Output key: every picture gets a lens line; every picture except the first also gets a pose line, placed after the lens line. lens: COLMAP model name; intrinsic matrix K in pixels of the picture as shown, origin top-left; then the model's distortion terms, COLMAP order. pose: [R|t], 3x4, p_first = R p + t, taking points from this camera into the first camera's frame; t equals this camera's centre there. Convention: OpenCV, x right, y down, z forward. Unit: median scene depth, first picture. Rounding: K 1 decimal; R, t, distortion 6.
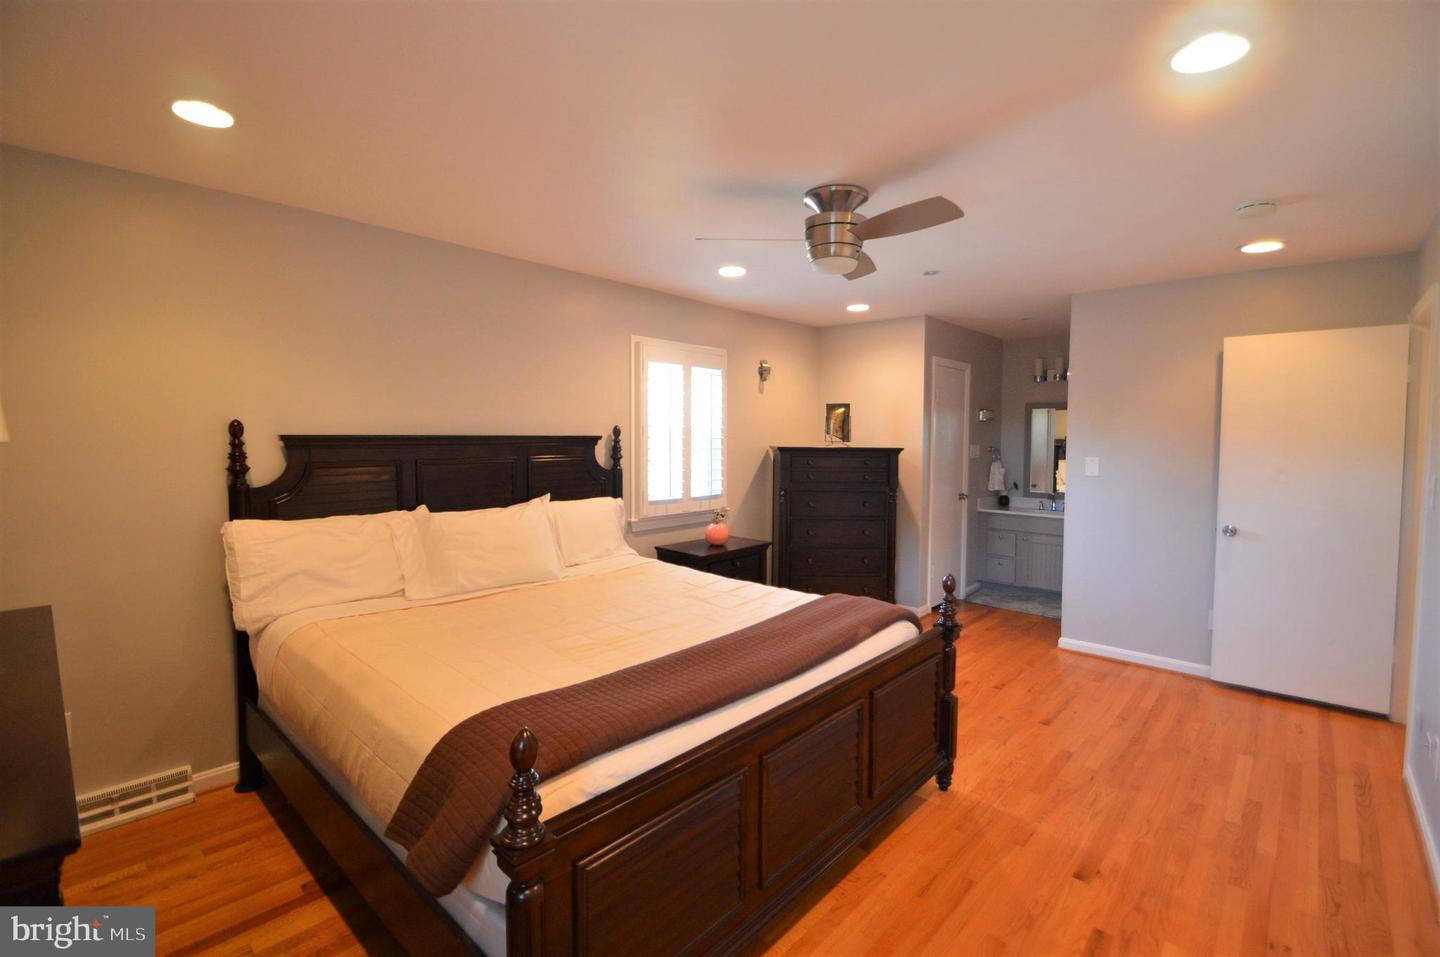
lens RADIAL K [[643.4, 0, 727.6], [0, 643.4, 467.0], [0, 0, 1]] dist [0.003952, -0.008799]
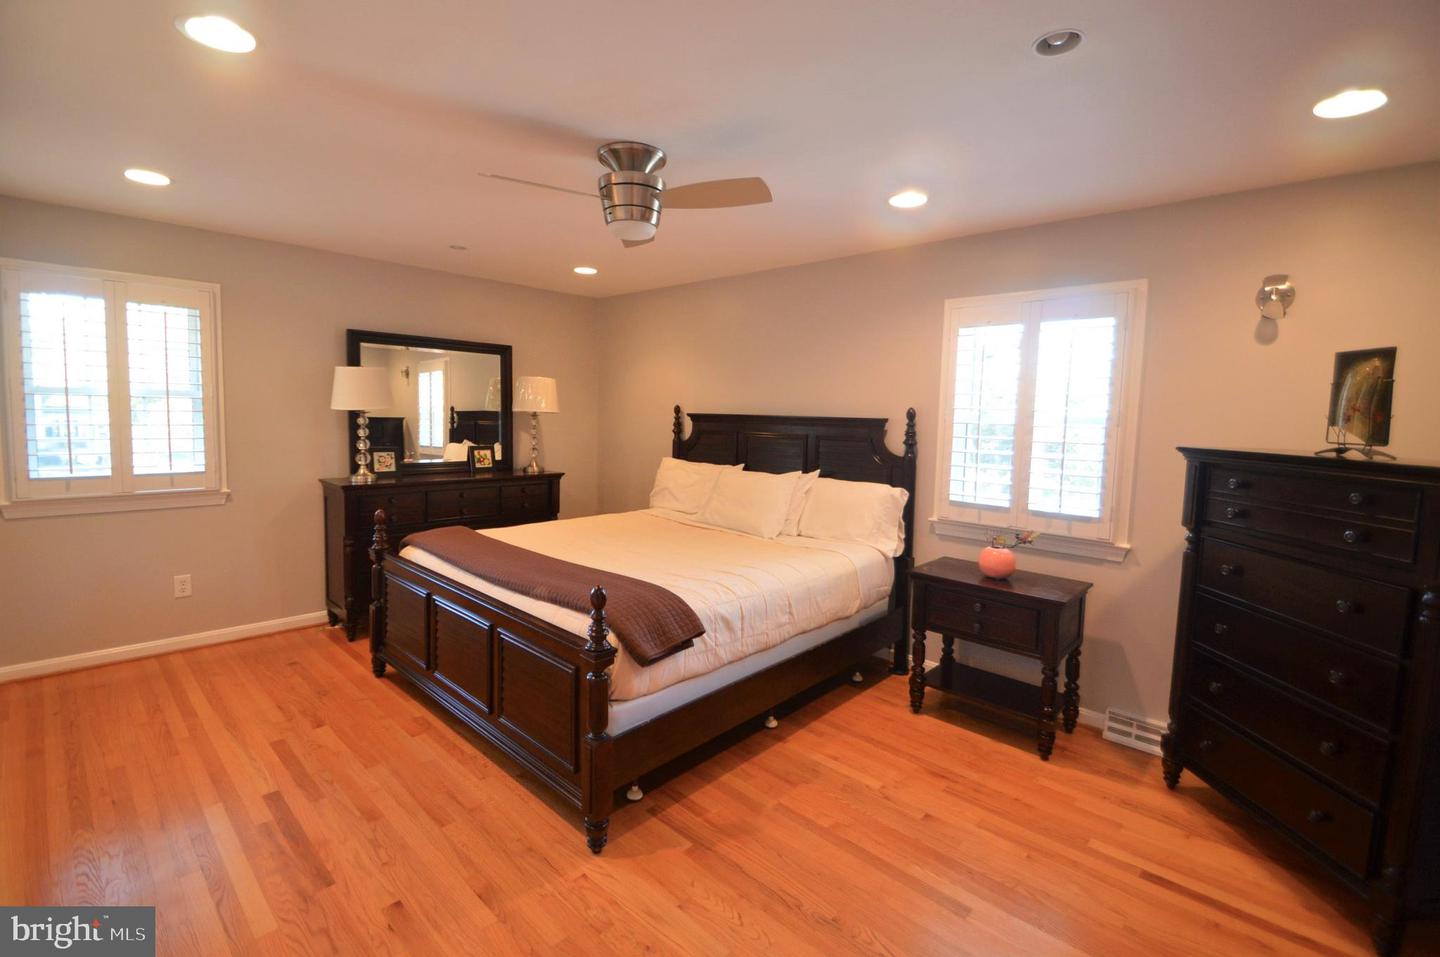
lens RADIAL K [[643.4, 0, 732.0], [0, 643.4, 481.5], [0, 0, 1]] dist [0.003952, -0.008799]
pose [[-0.014008, 0.104456, -0.994431, 0.727951], [-0.070534, 0.991948, 0.105188, -0.039611], [0.997411, 0.071614, -0.006527, 0.761351]]
